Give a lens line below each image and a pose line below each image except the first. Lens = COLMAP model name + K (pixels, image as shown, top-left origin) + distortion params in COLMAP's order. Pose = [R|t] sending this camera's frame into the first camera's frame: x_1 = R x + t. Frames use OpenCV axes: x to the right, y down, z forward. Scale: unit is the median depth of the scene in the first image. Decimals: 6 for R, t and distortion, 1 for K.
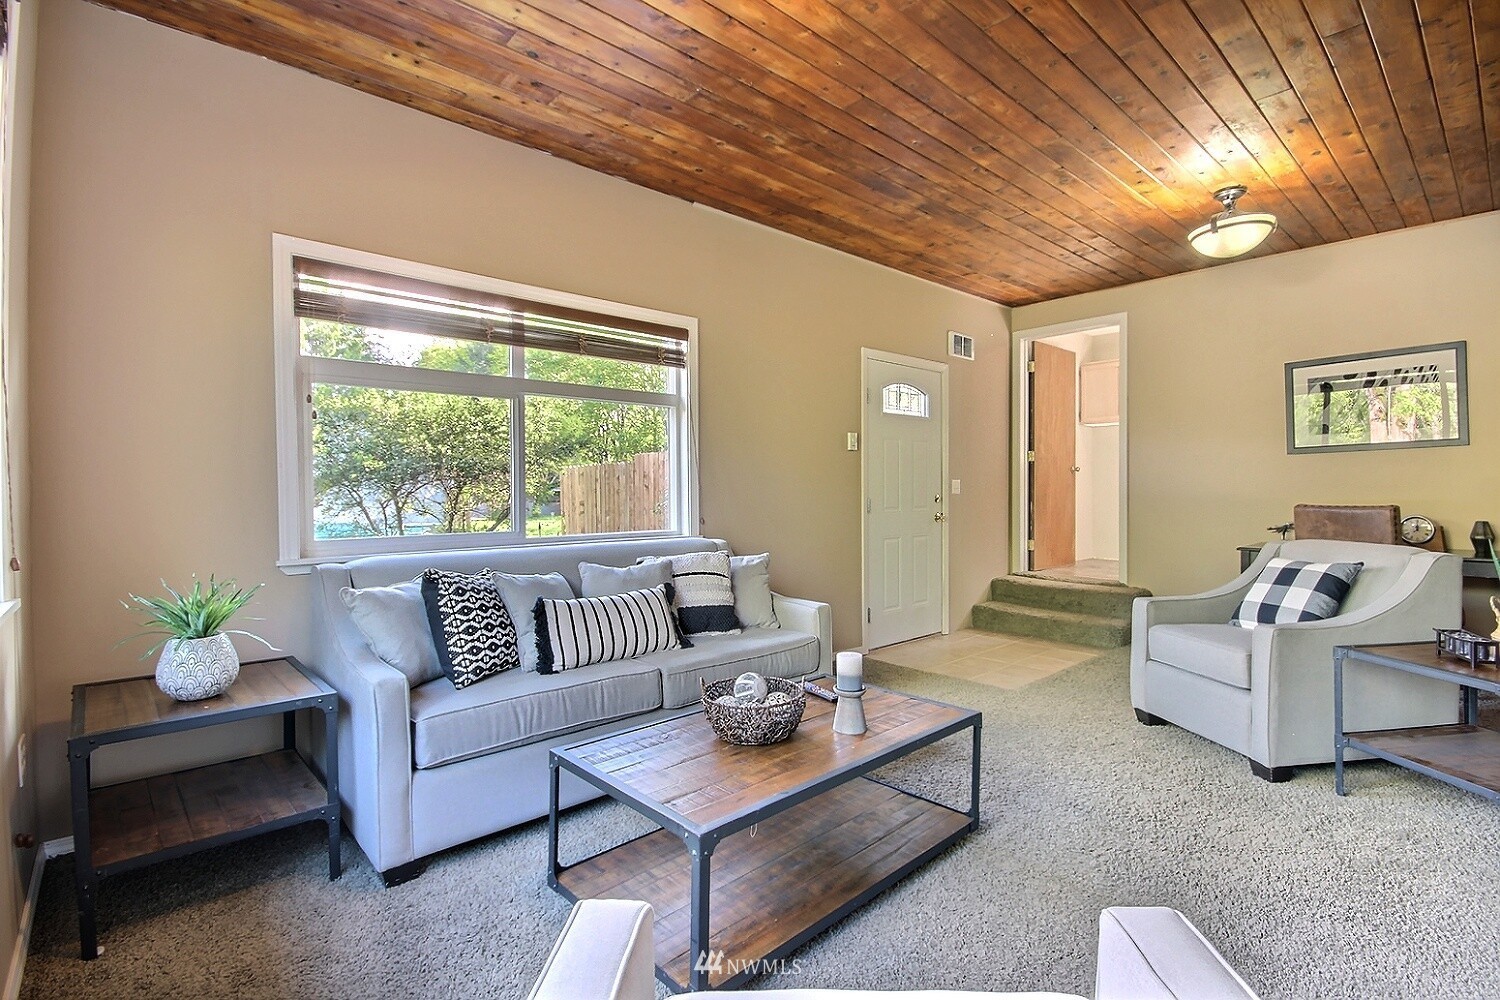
lens RADIAL K [[700.0, 0, 757.4], [0, 700.0, 497.2], [0, 0, 1]] dist [0.010489, -0.008191]
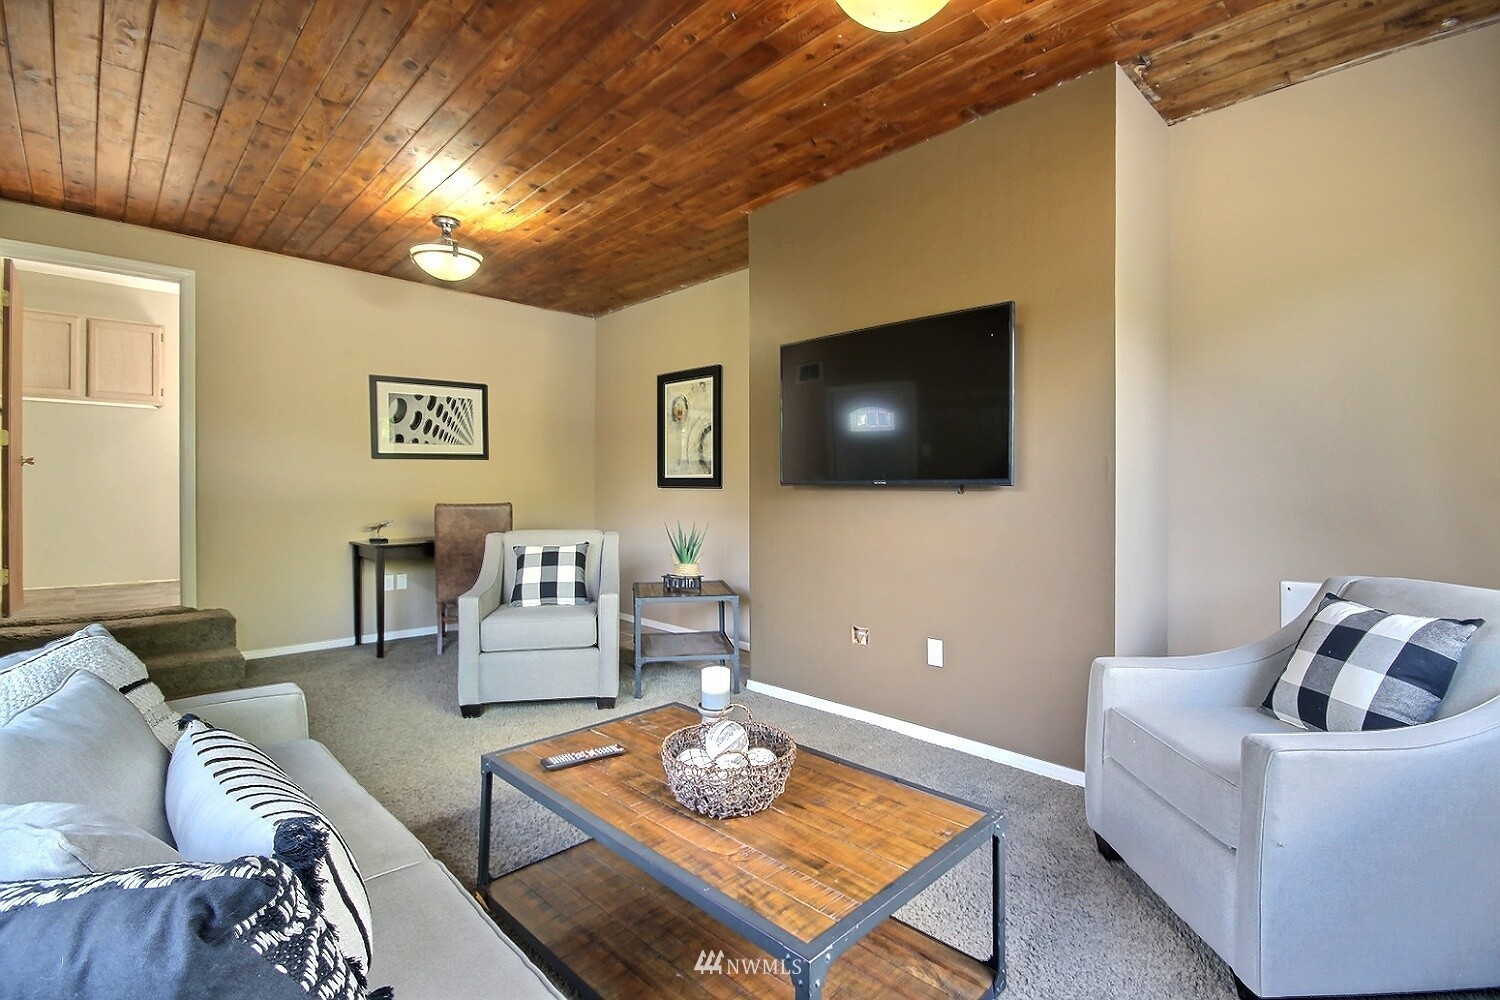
lens RADIAL K [[700.0, 0, 757.4], [0, 700.0, 497.2], [0, 0, 1]] dist [0.010489, -0.008191]
pose [[-0.029473, -0.007444, 0.999538, -0.439688], [0.009189, 0.999928, 0.007718, -0.005072], [-0.999523, 0.009413, -0.029403, 0.542147]]
